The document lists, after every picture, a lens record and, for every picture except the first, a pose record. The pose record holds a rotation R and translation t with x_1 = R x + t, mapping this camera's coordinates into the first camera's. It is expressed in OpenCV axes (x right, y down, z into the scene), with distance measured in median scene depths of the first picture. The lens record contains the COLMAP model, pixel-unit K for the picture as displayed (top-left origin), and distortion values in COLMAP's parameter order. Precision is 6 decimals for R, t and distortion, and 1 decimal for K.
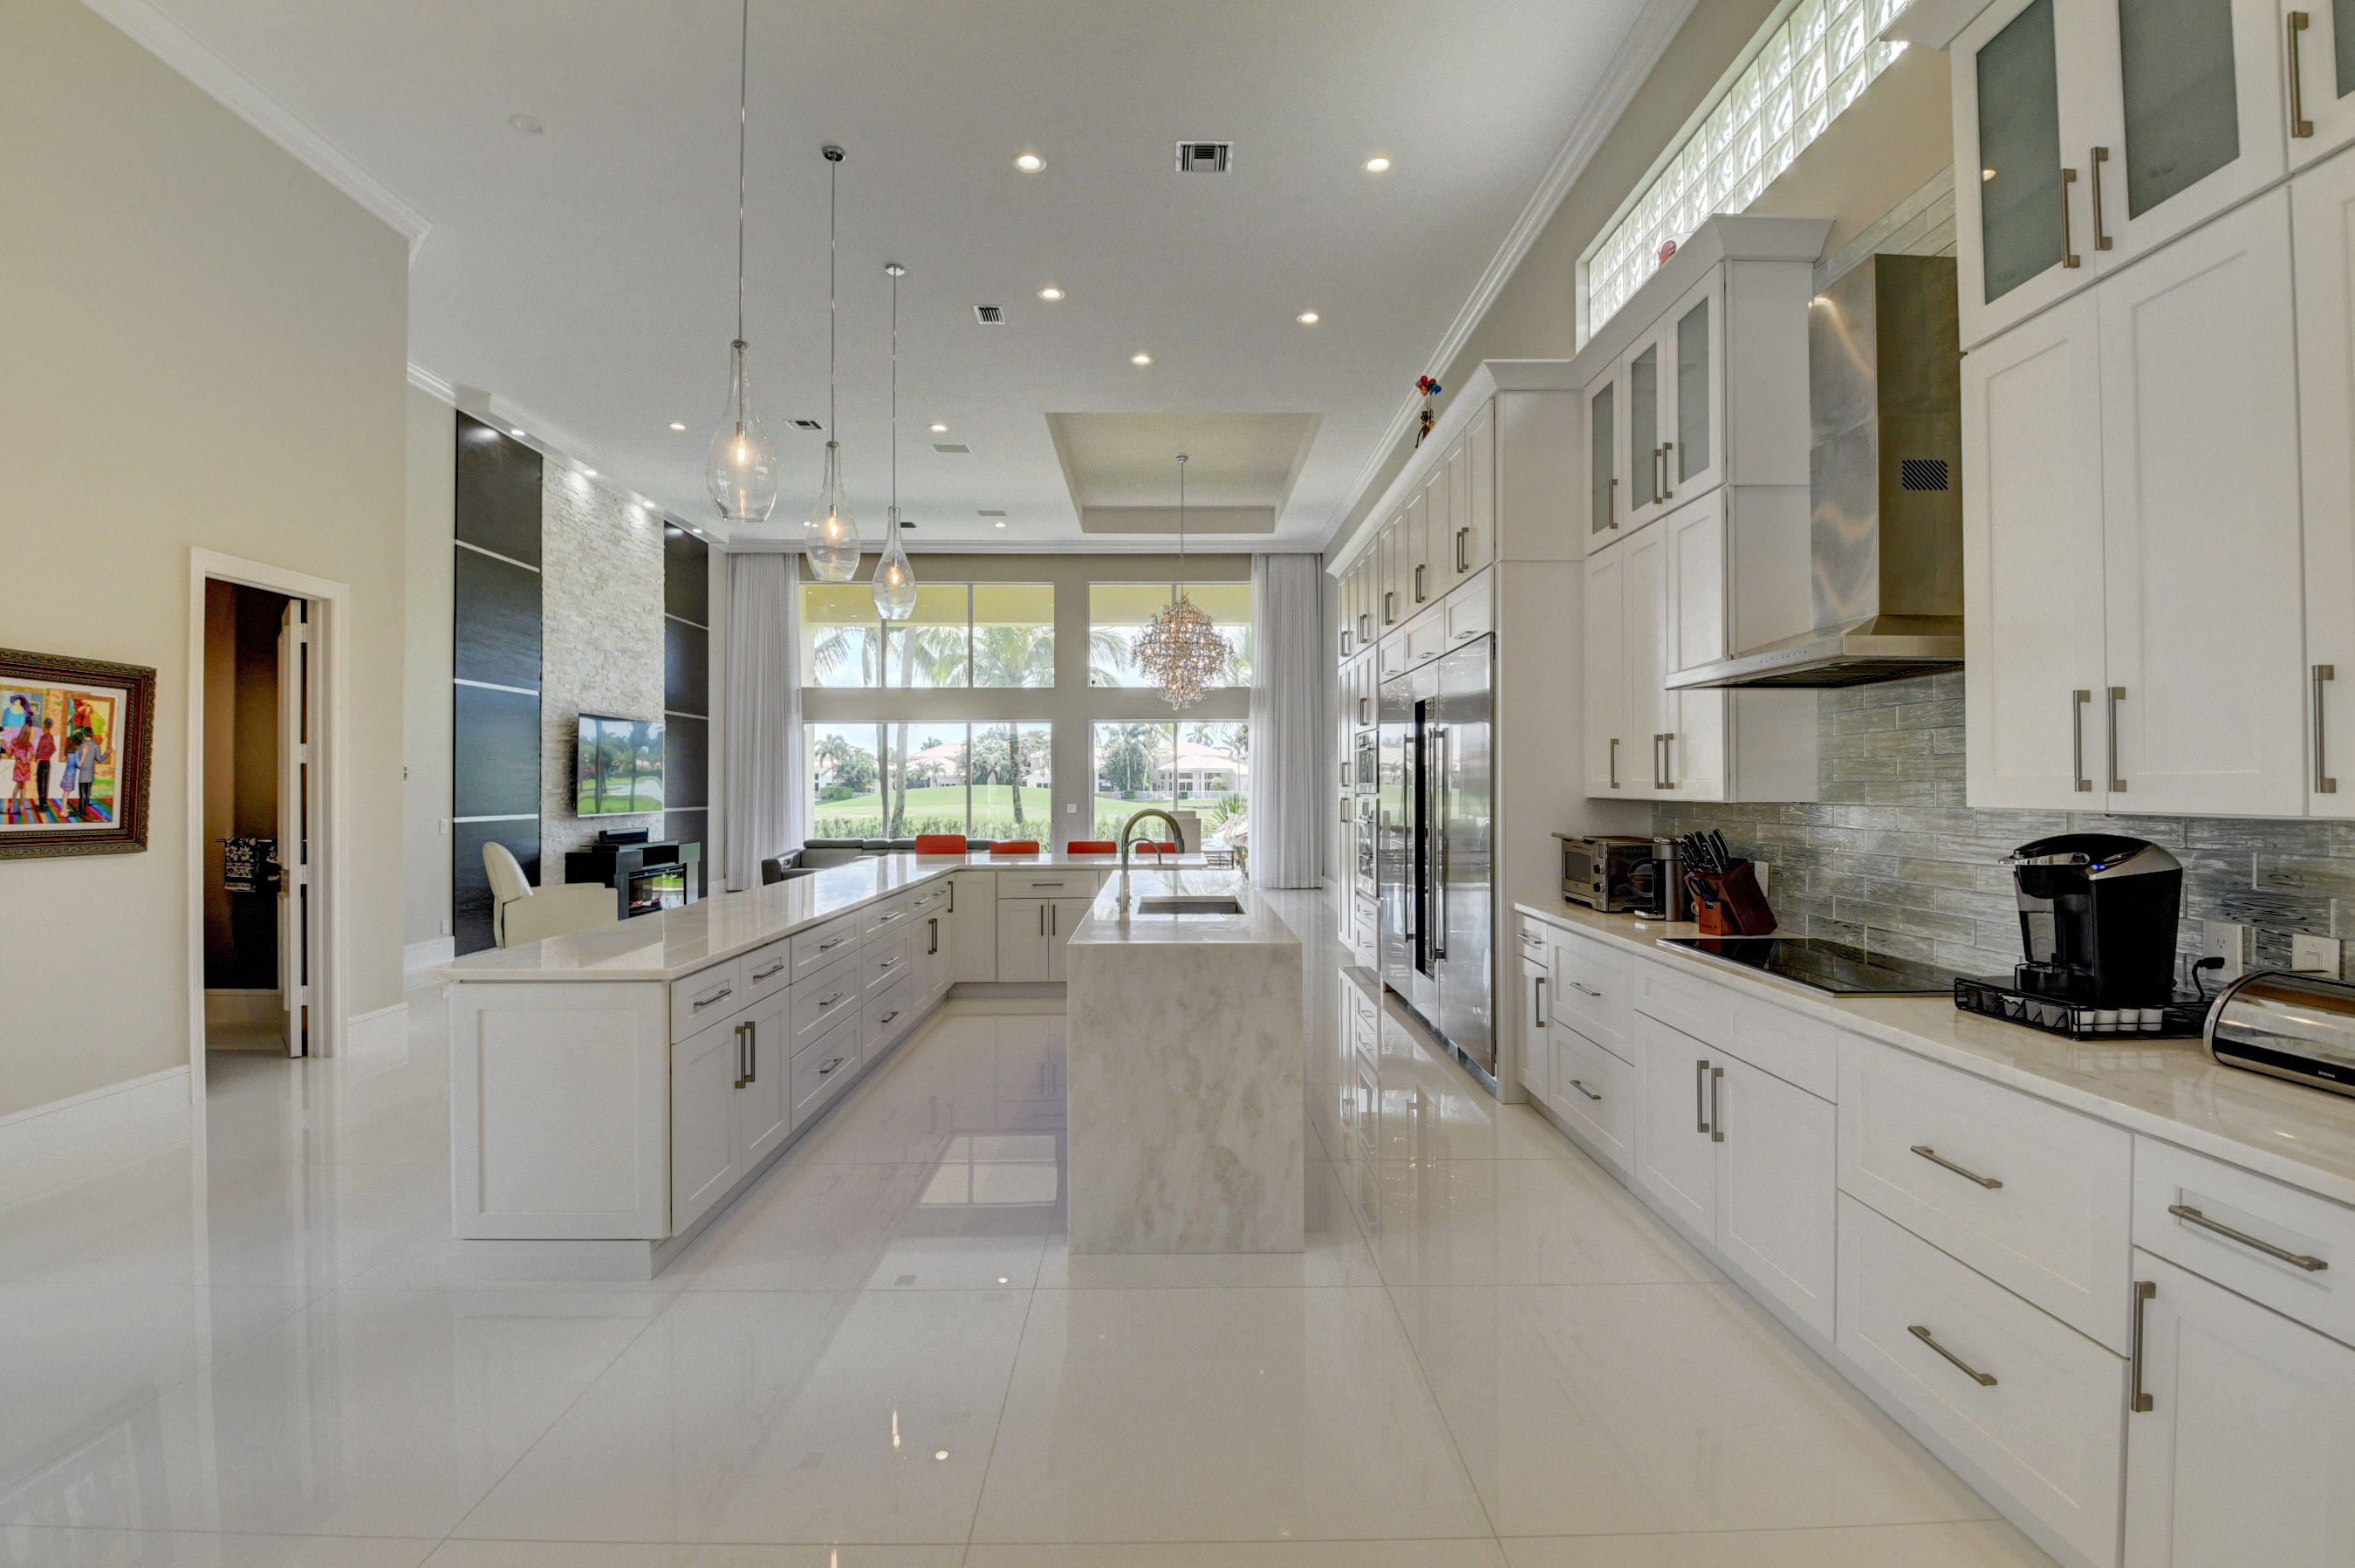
lens RADIAL K [[1049.1, 0, 1175.5], [0, 1049.1, 783.8], [0, 0, 1]] dist [0.004192, 0.000074]
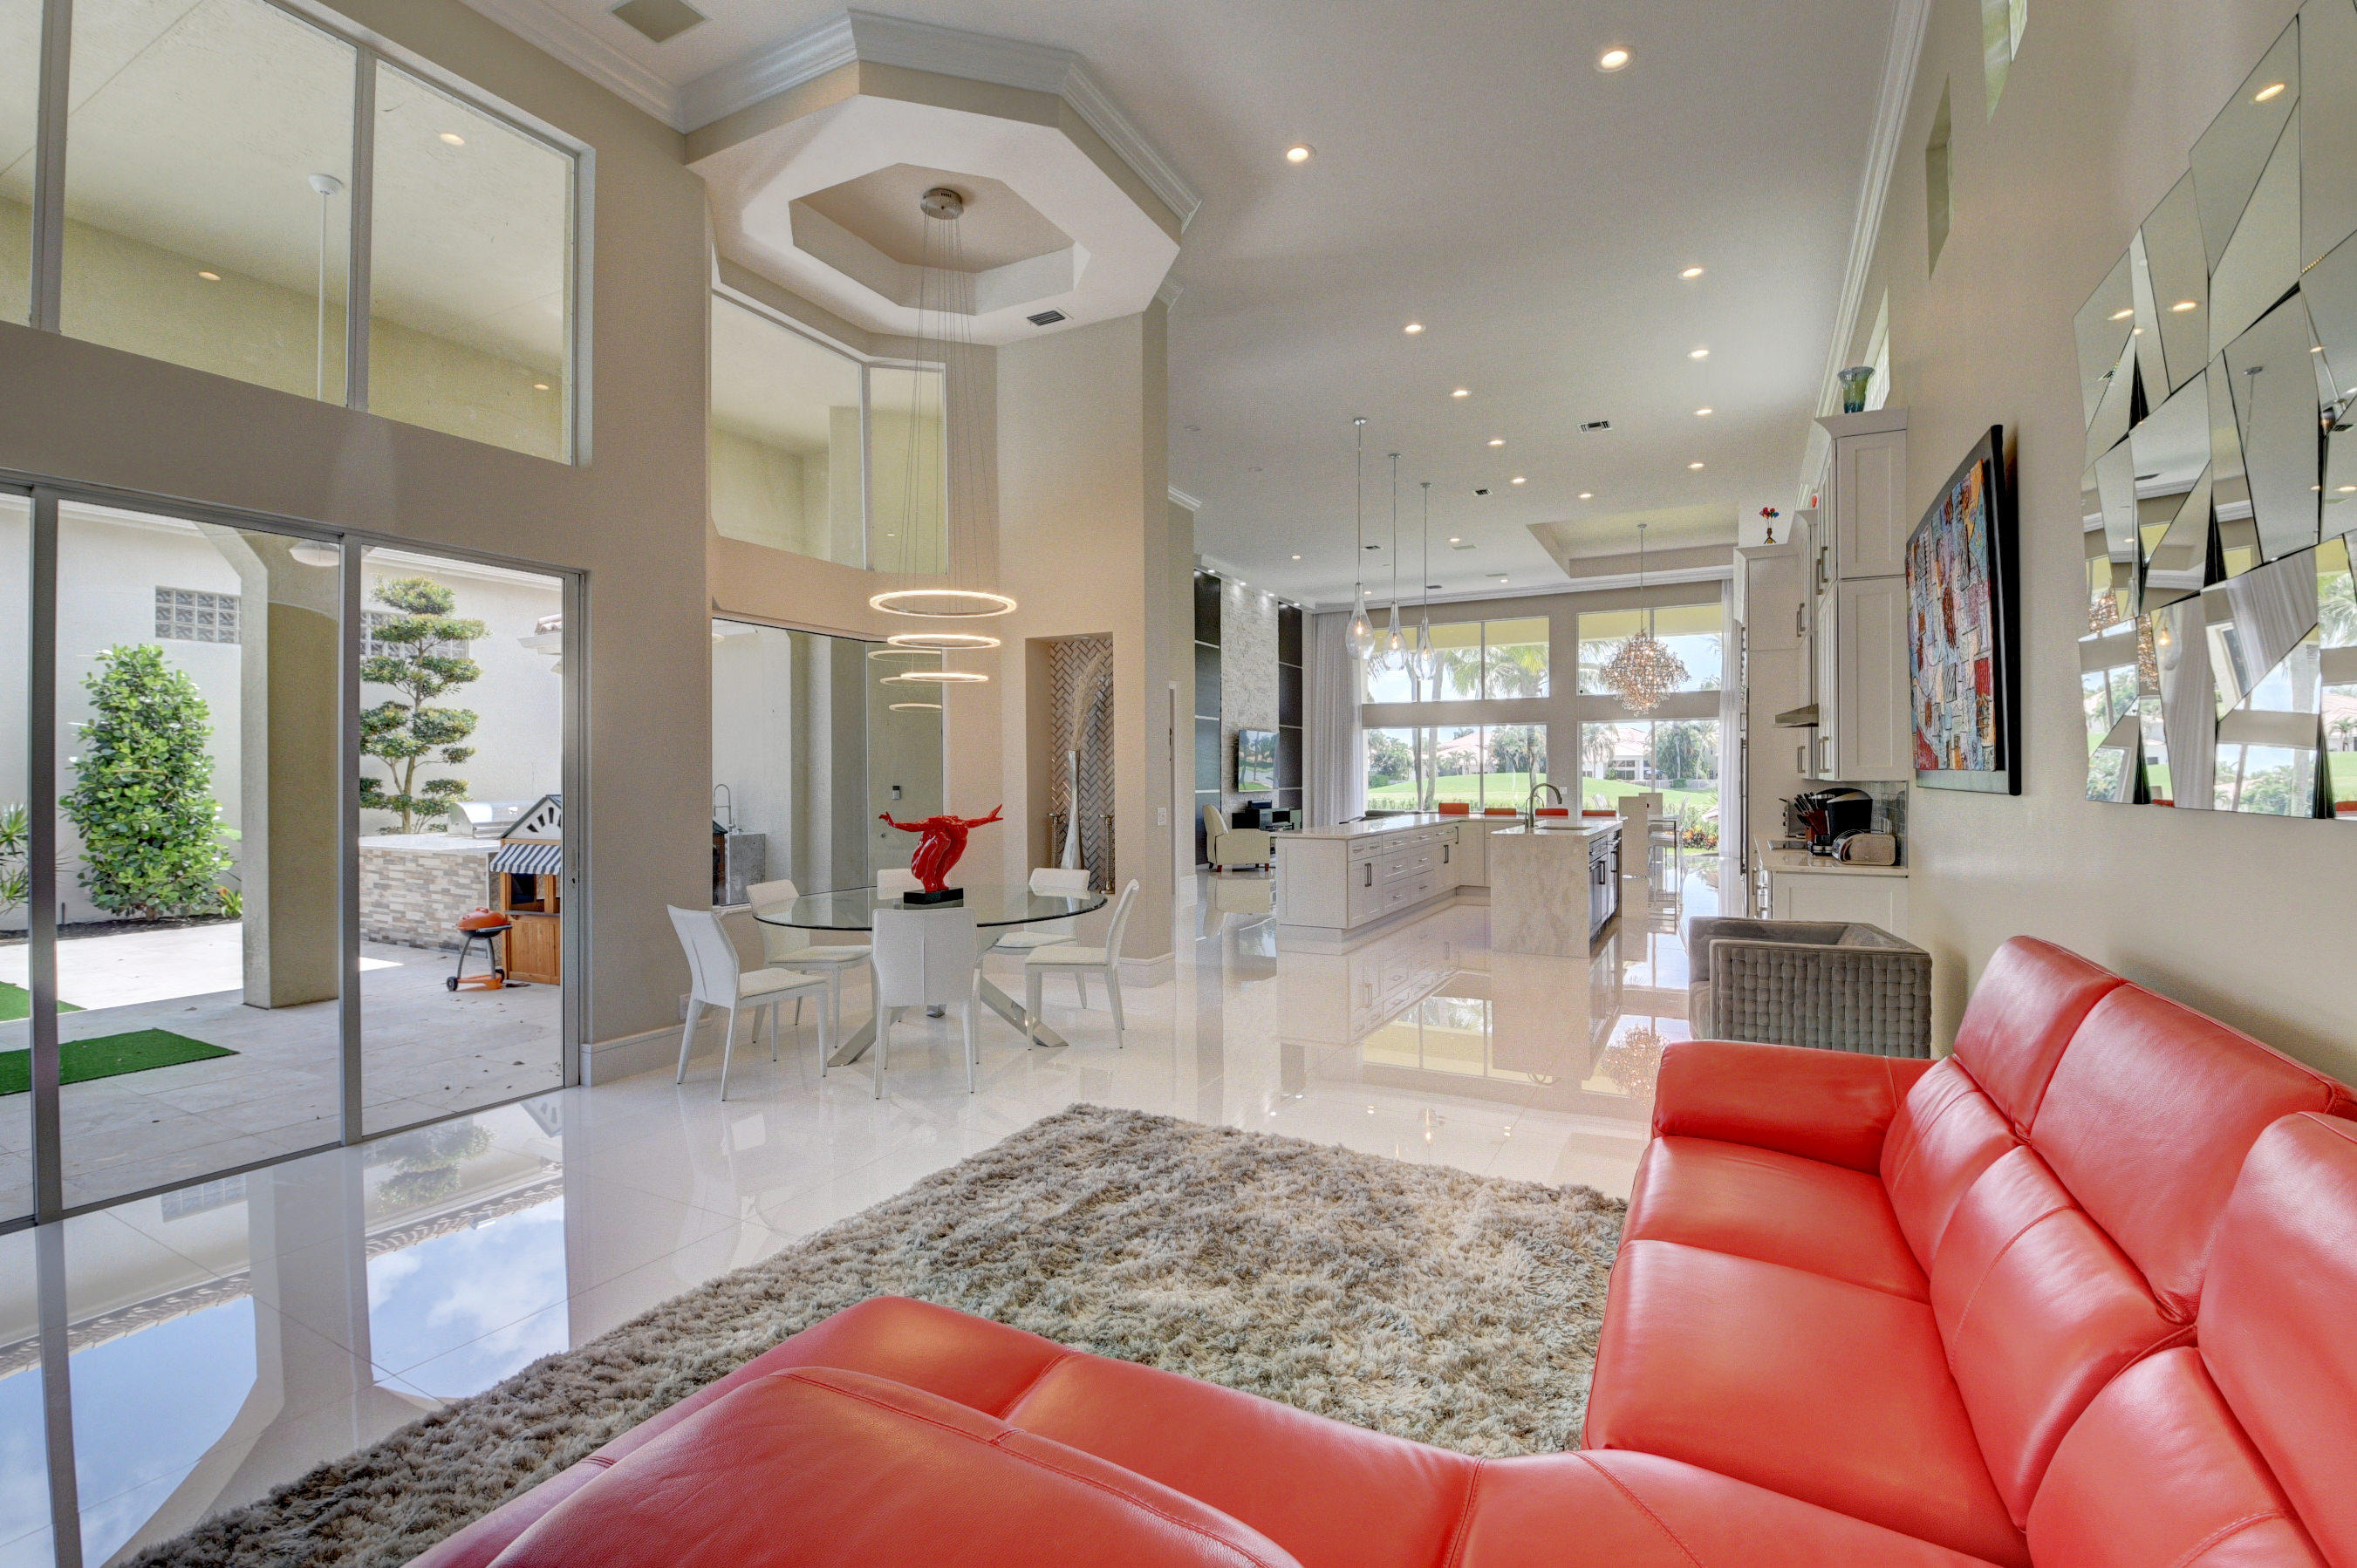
lens RADIAL K [[1049.8, 0, 1173.5], [0, 1049.8, 779.0], [0, 0, 1]] dist [0.004192, 0.000074]
pose [[0.878001, 0.001131, -0.478658, 0.111118], [0.002134, 0.999978, 0.006278, 0.000385], [0.478655, -0.006533, 0.877979, -0.408252]]
